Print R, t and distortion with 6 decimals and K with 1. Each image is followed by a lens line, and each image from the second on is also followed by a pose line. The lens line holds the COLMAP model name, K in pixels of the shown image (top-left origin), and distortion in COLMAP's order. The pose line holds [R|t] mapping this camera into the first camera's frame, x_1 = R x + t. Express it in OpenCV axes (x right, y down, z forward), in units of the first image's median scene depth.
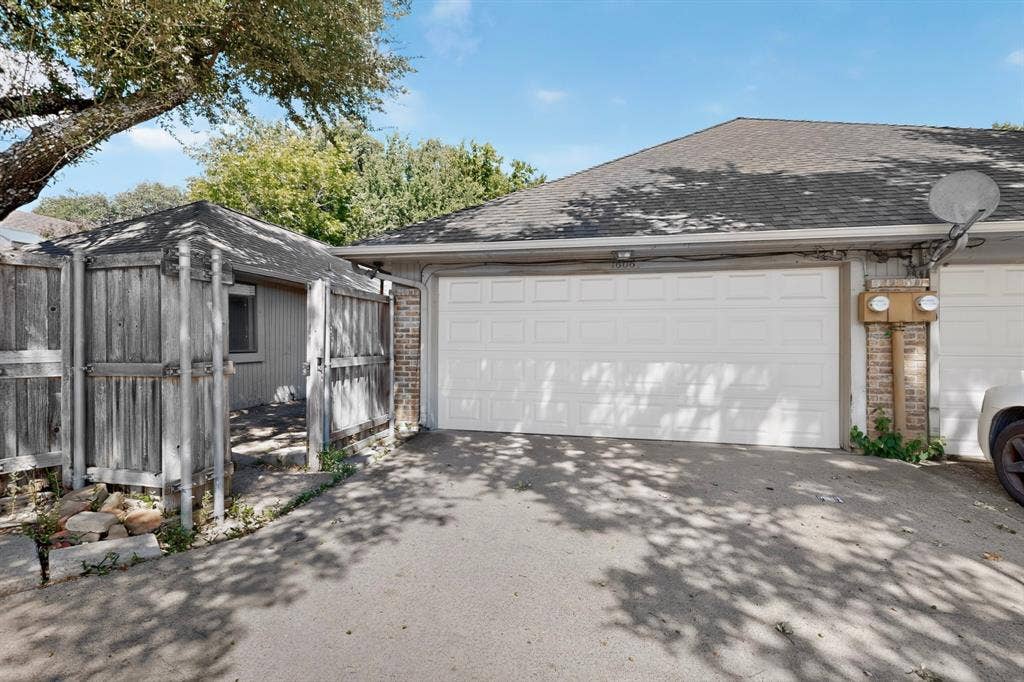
lens RADIAL K [[448.0, 0, 519.1], [0, 448.0, 347.1], [0, 0, 1]] dist [-0.002585, -0.000084]
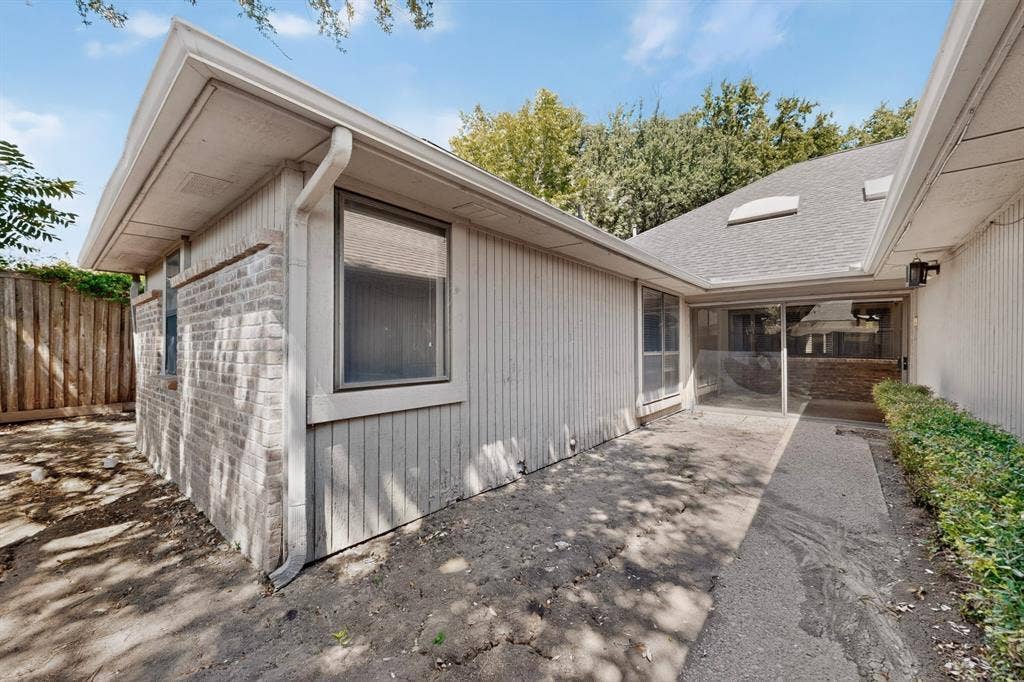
lens RADIAL K [[395.3, 0, 512.0], [0, 395.3, 341.0], [0, 0, 1]] dist [-0.000167, 0.000025]
pose [[0.892355, -0.012182, -0.451170, -0.146099], [0.003449, 0.999791, -0.020175, -0.007546], [0.451322, 0.016447, 0.892210, 0.277271]]
